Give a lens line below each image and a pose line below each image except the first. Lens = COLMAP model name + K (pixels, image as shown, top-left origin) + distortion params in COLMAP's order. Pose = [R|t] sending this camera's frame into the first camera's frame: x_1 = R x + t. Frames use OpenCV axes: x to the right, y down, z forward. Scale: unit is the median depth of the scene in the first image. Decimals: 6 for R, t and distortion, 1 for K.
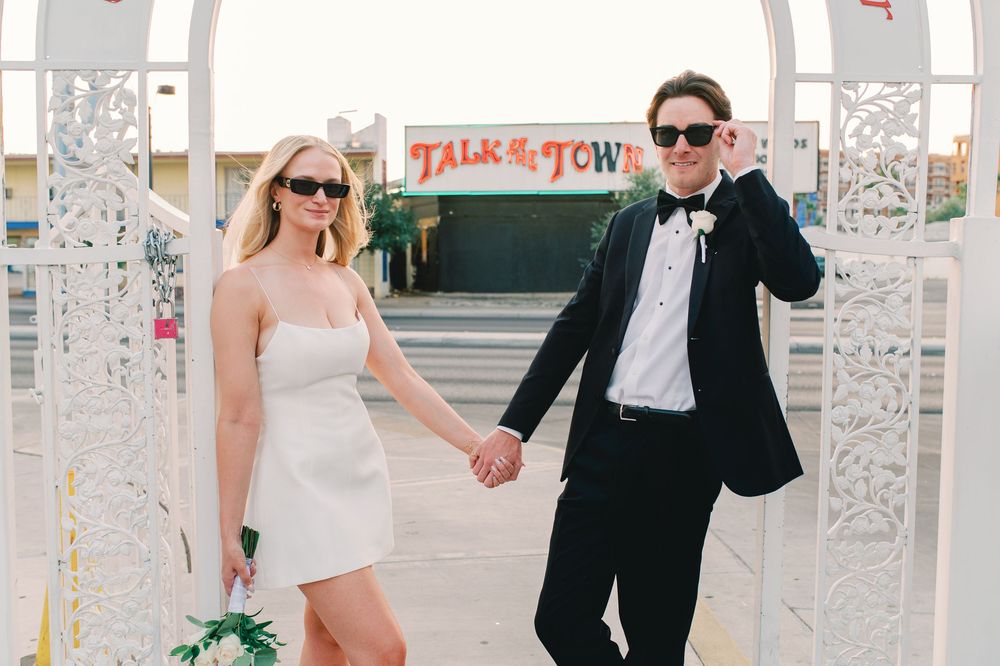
lens RADIAL K [[972.5, 0, 500.0], [0, 972.5, 333.0], [0, 0, 1]] dist [-0.061778, 0.072798]
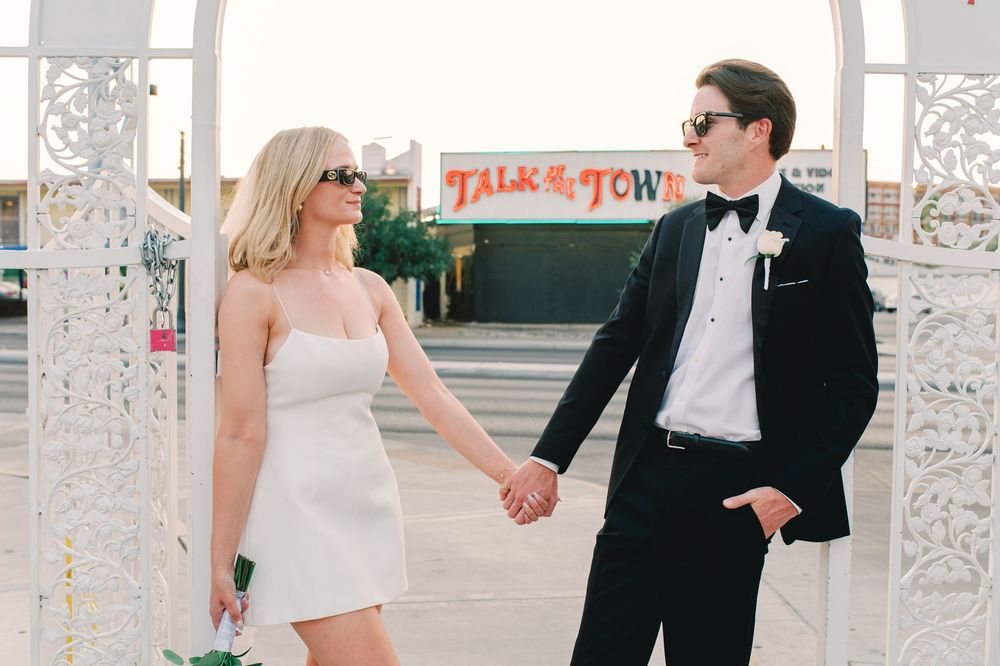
lens RADIAL K [[972.5, 0, 500.0], [0, 972.5, 333.0], [0, 0, 1]] dist [-0.061778, 0.072798]
pose [[0.999233, 0.010331, -0.037766, 0.001197], [-0.011738, 0.999238, -0.037221, 0.005162], [0.037353, 0.037636, 0.998593, 0.029308]]
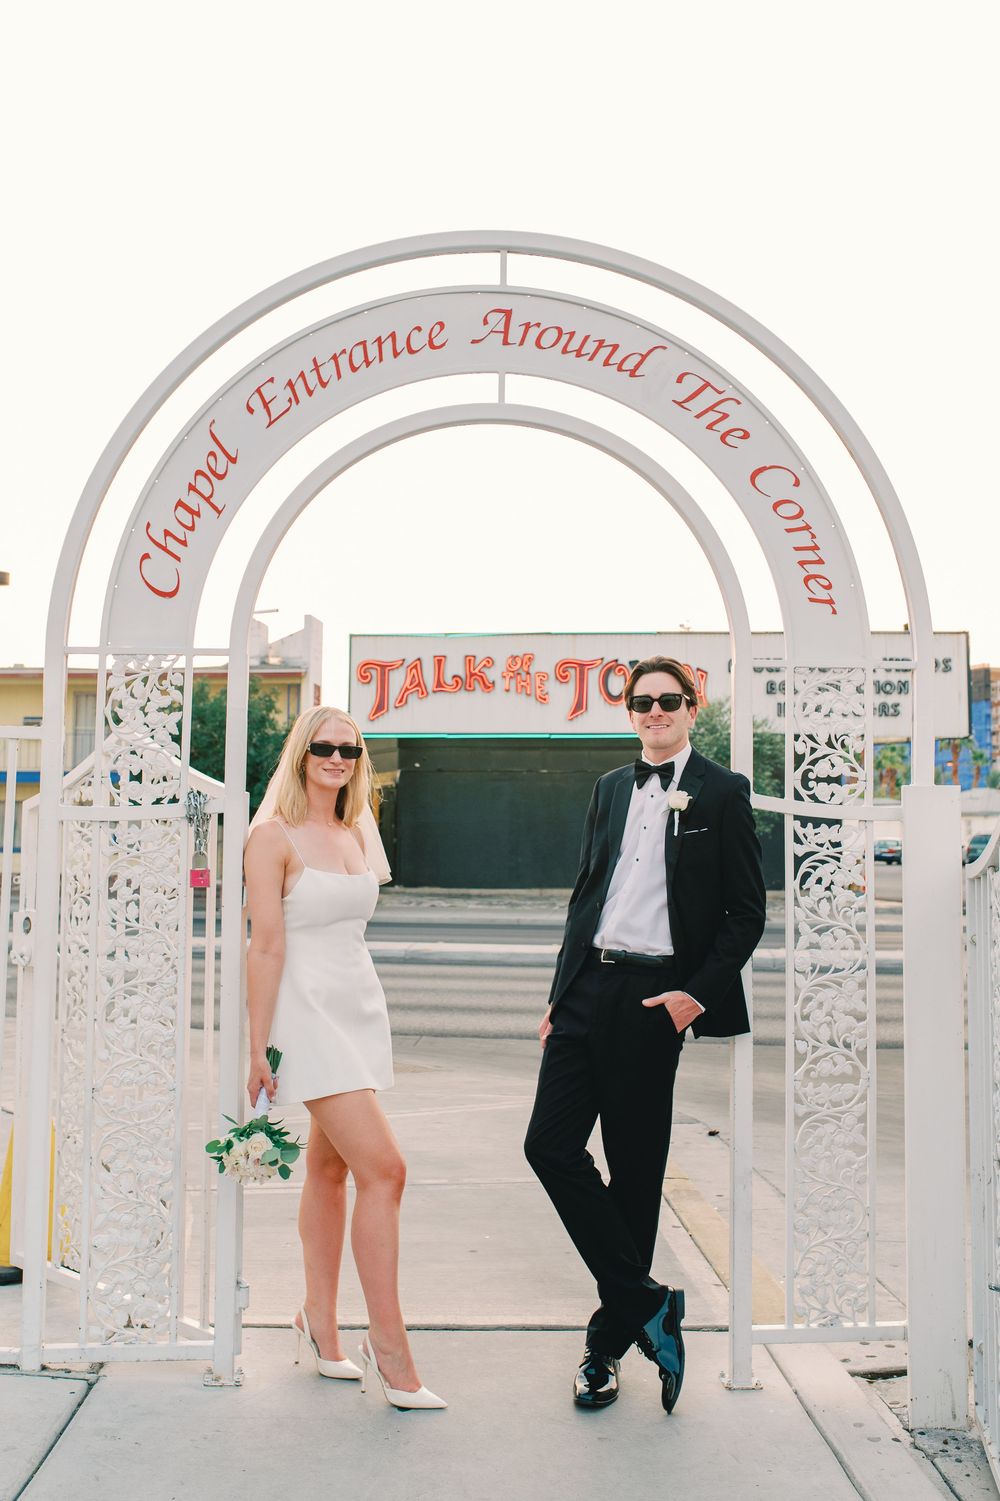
lens RADIAL K [[2007.9, 0, 500.1], [0, 2007.9, 651.8], [0, 0, 1]] dist [-0.031276, -0.006696]
pose [[0.999956, 0.007796, 0.005243, -0.002186], [-0.006771, 0.984887, -0.173065, 0.039113], [-0.006513, 0.173022, 0.984896, -0.386092]]
